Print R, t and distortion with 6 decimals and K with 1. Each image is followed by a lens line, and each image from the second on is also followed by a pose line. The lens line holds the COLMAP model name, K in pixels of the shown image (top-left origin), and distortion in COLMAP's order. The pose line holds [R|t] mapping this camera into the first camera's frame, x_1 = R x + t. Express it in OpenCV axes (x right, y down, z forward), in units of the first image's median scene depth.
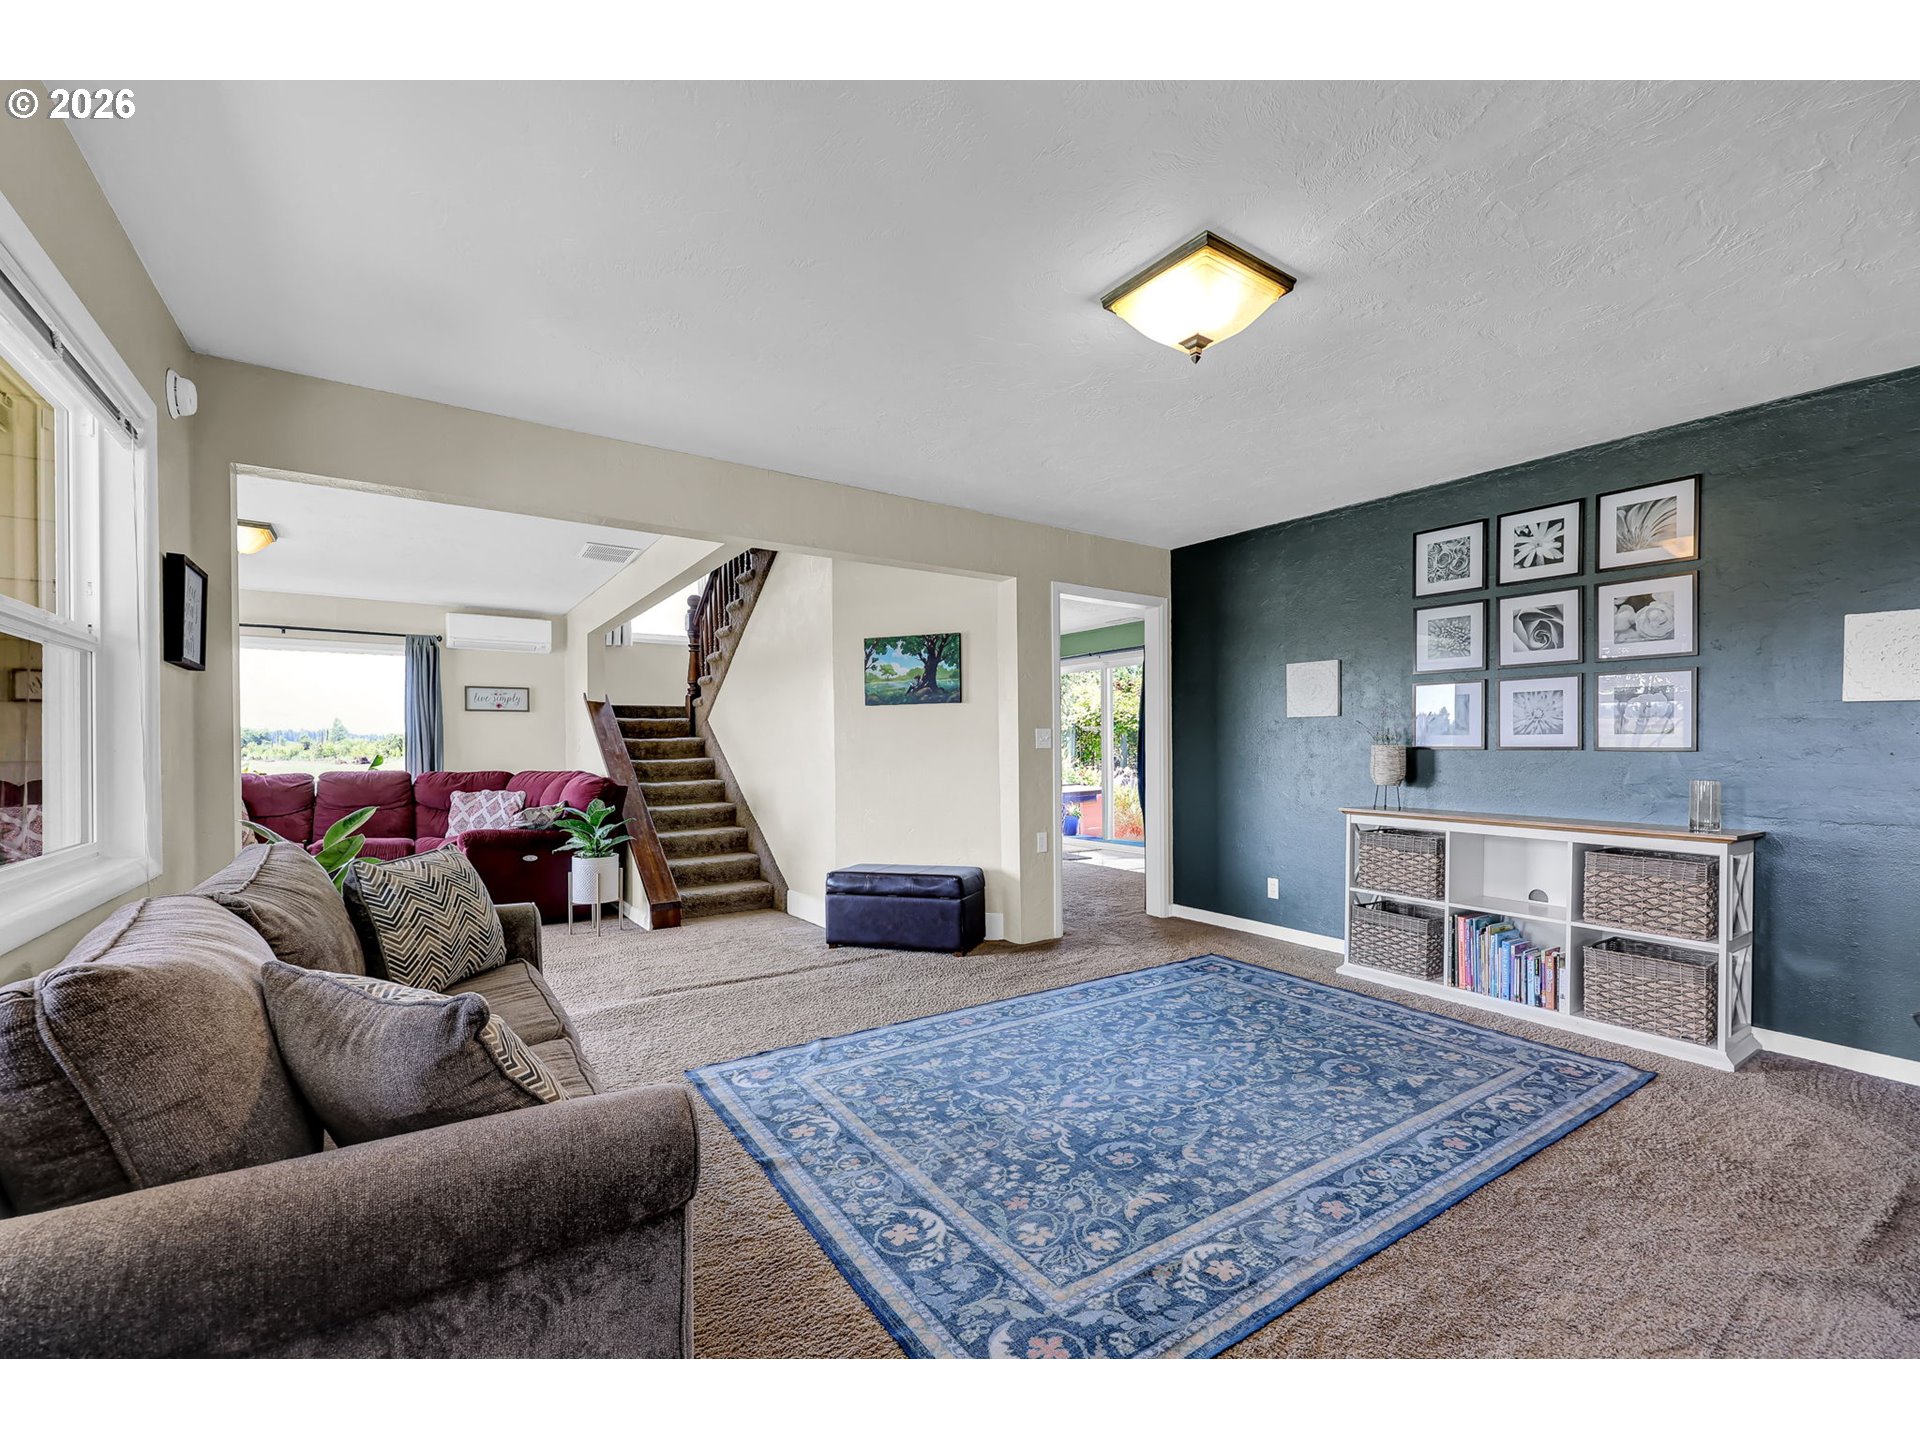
lens RADIAL K [[815.4, 0, 961.1], [0, 815.4, 751.2], [0, 0, 1]] dist [0.002466, -0.000108]
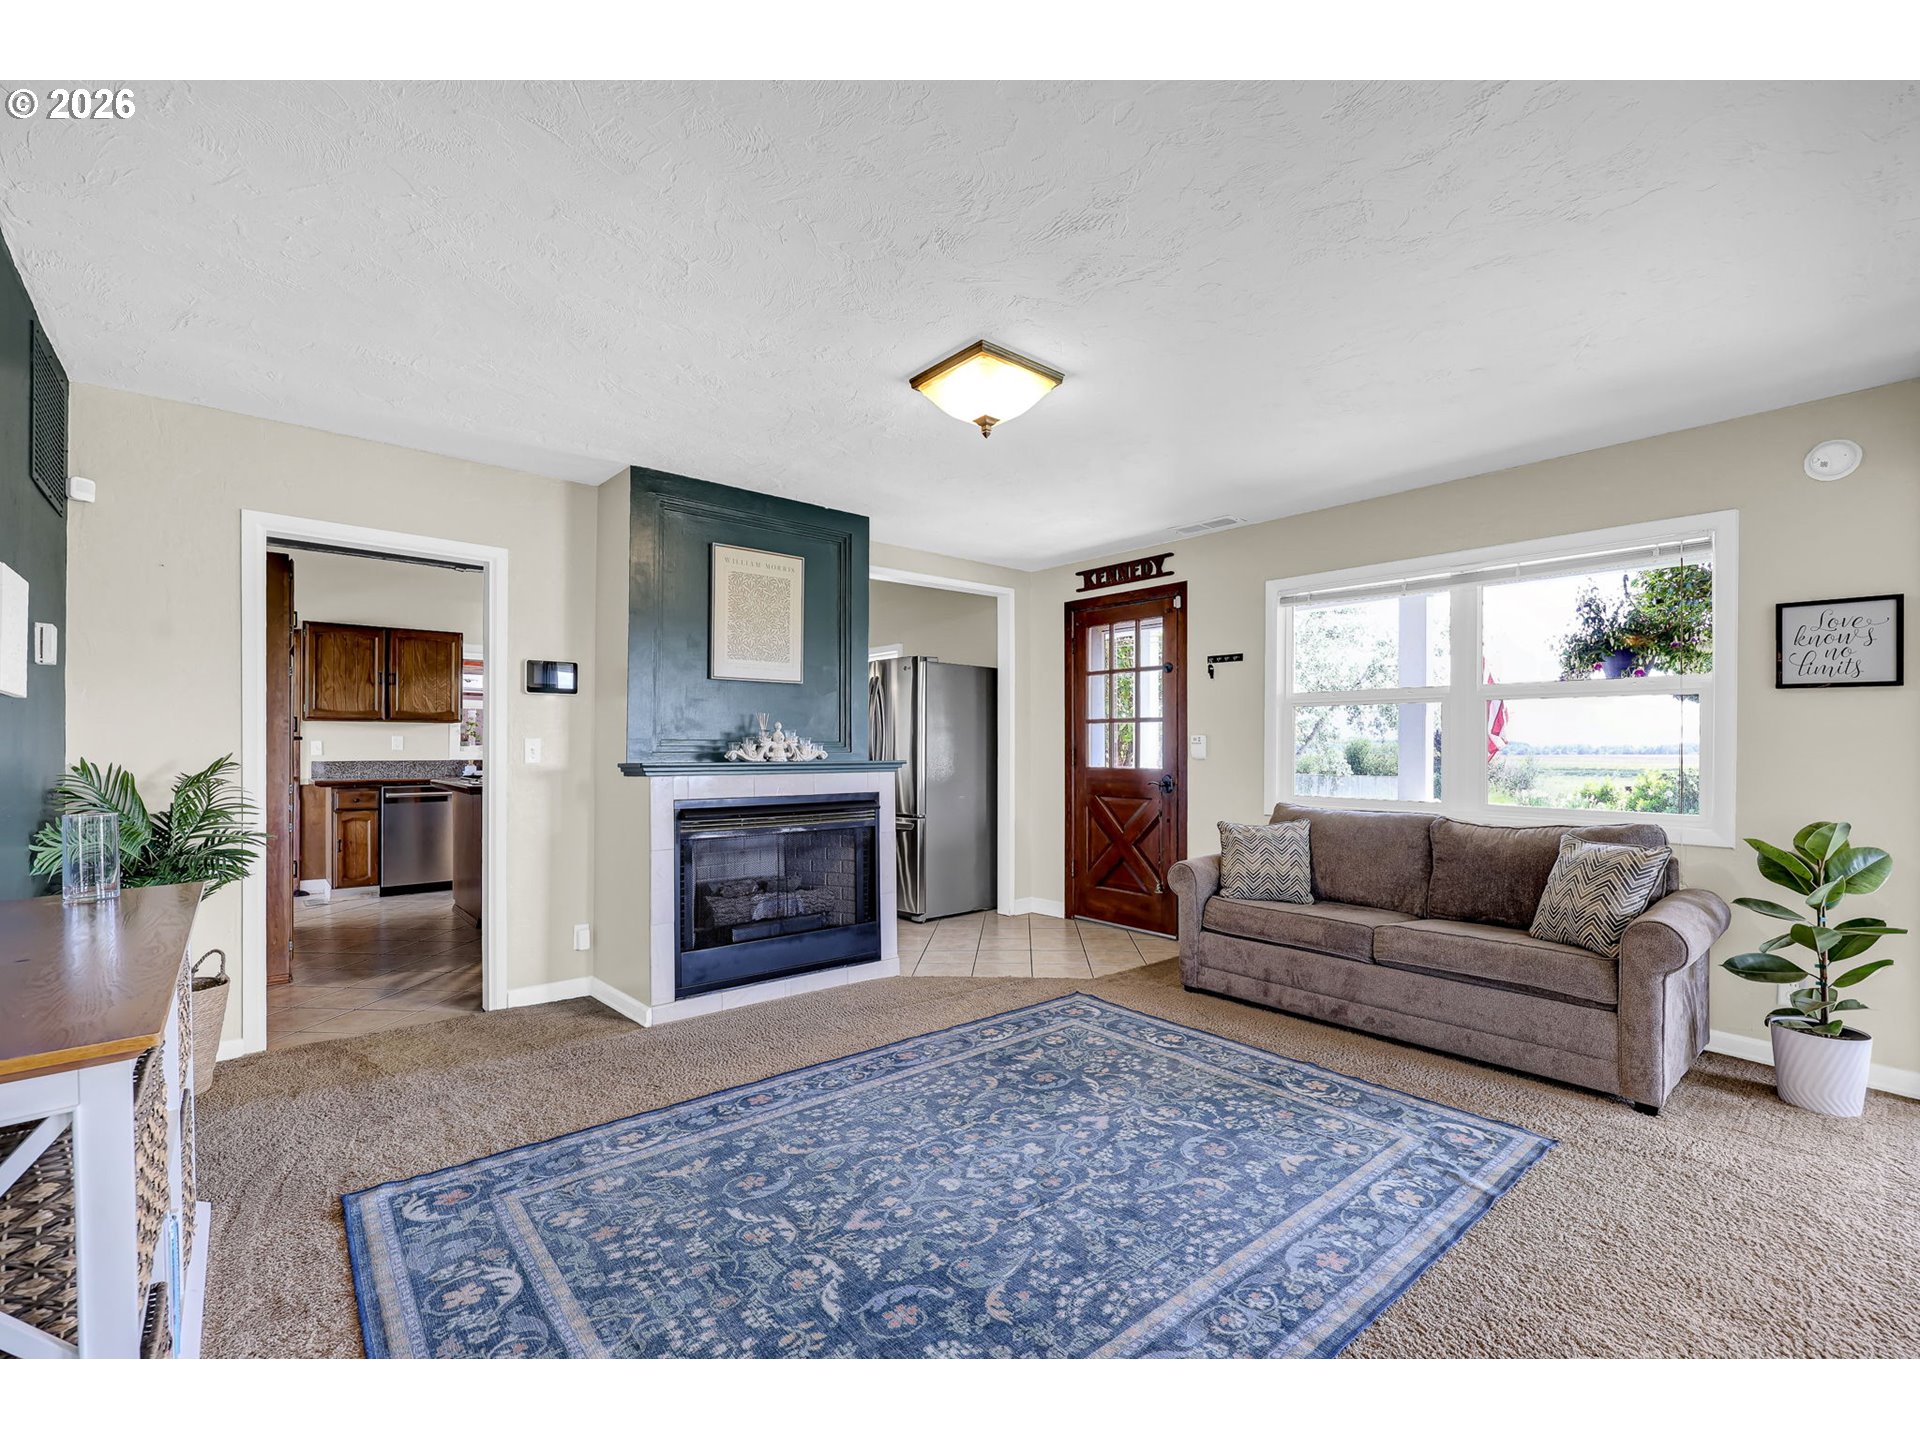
lens RADIAL K [[815.4, 0, 961.1], [0, 815.4, 751.2], [0, 0, 1]] dist [0.002466, -0.000108]
pose [[-0.994565, -0.000594, -0.104118, 0.401233], [-0.002326, 0.999861, 0.016510, -0.026488], [0.104093, 0.016662, -0.994428, 1.951013]]
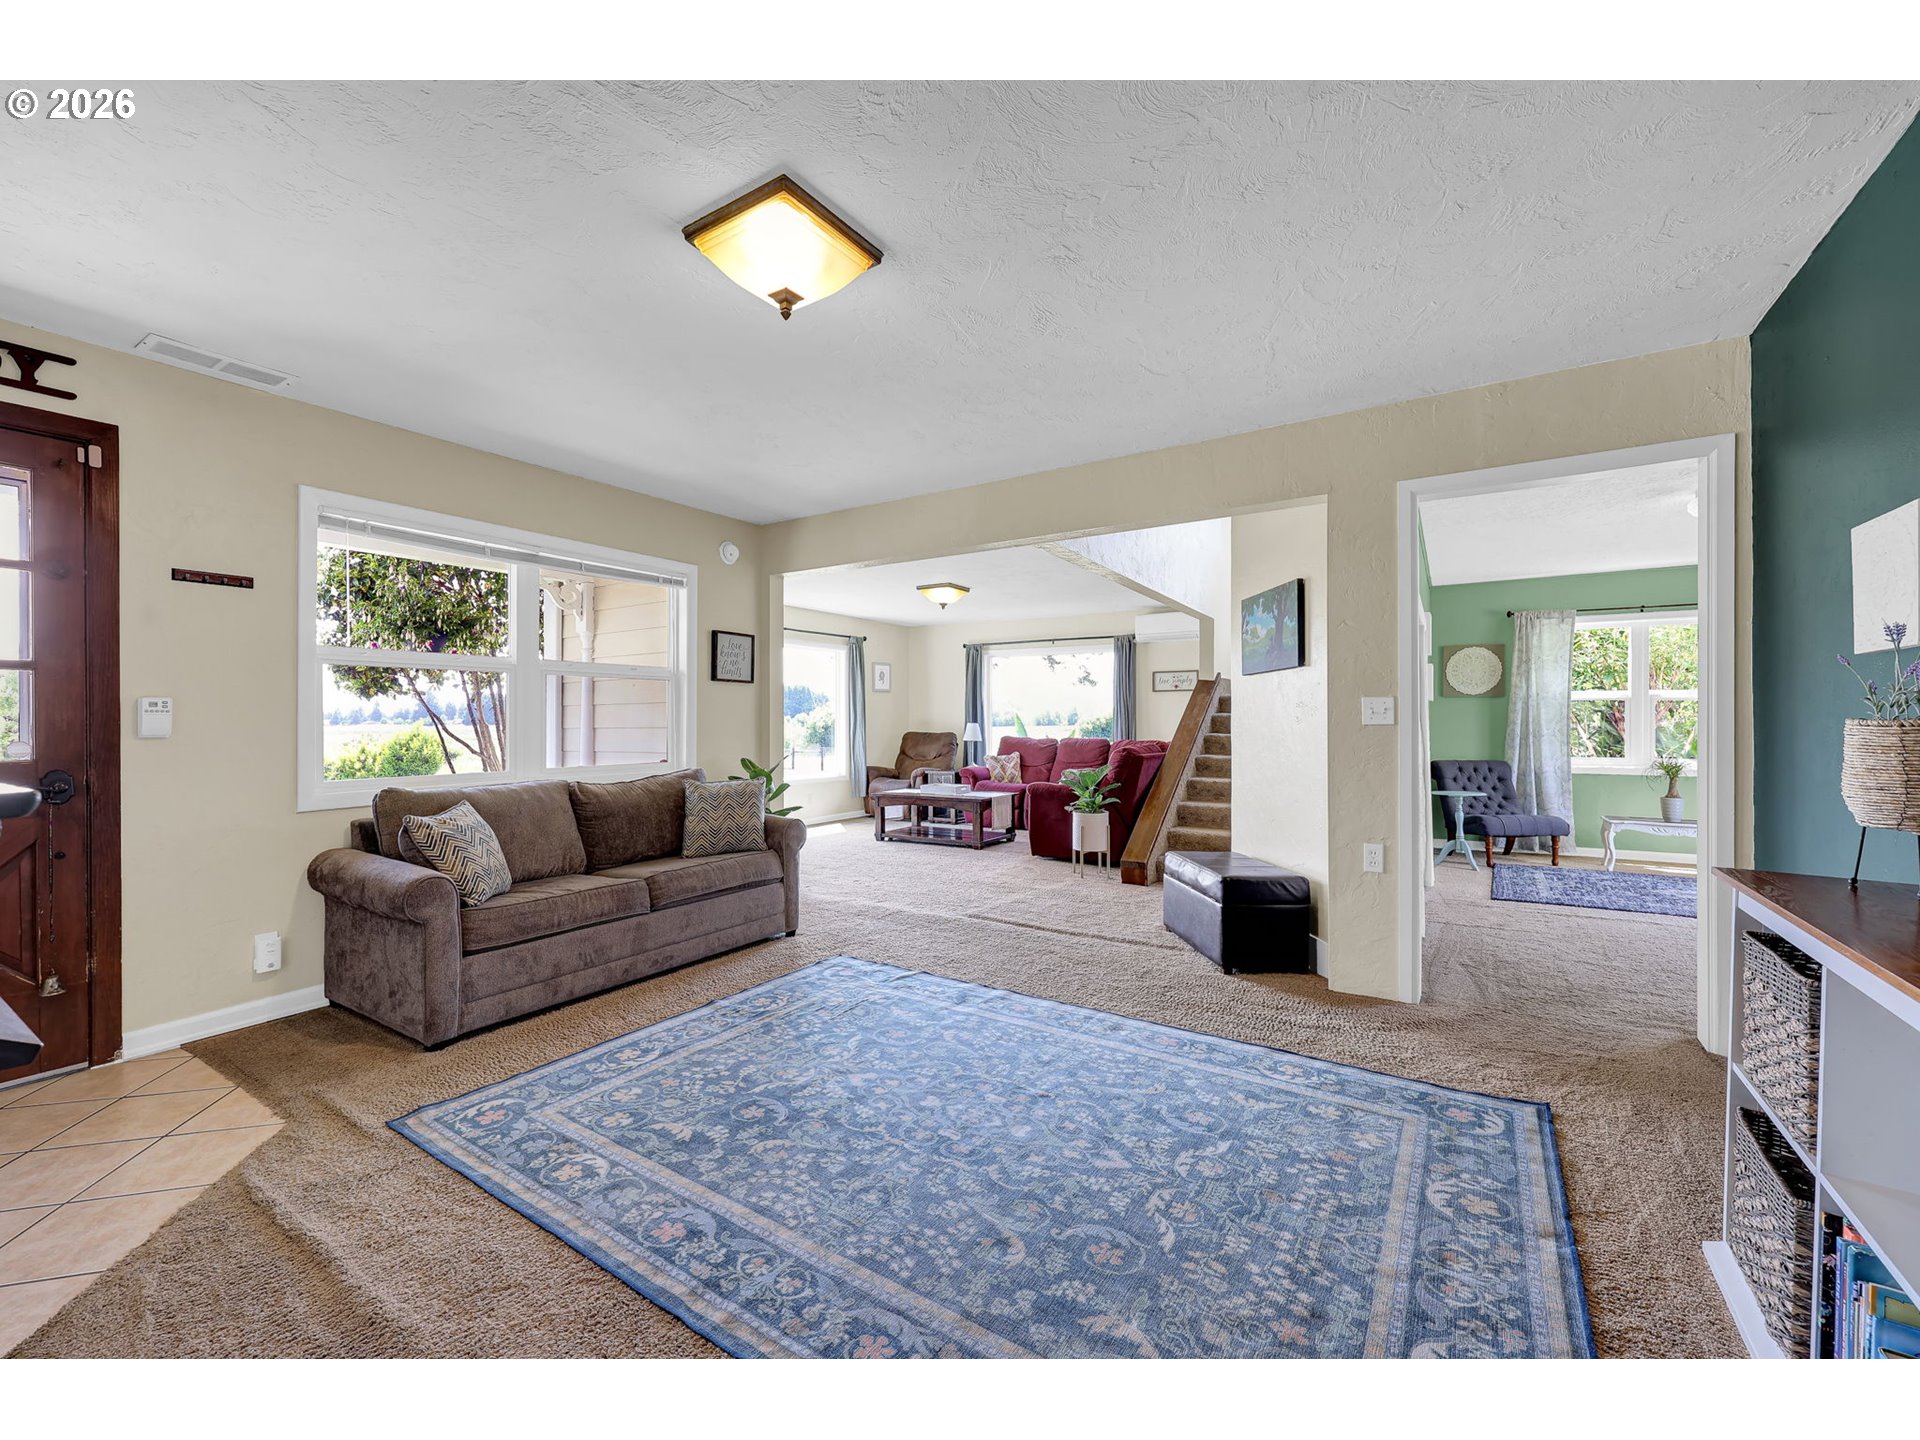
lens RADIAL K [[790.7, 0, 960.0], [0, 790.7, 720.0], [0, 0, 1]] dist [0.001792, 0.000363]
pose [[0.379484, 0.000237, -0.925198, 1.081592], [-0.005459, 0.999983, -0.001983, -0.006060], [0.925182, 0.005803, 0.379479, 0.745431]]
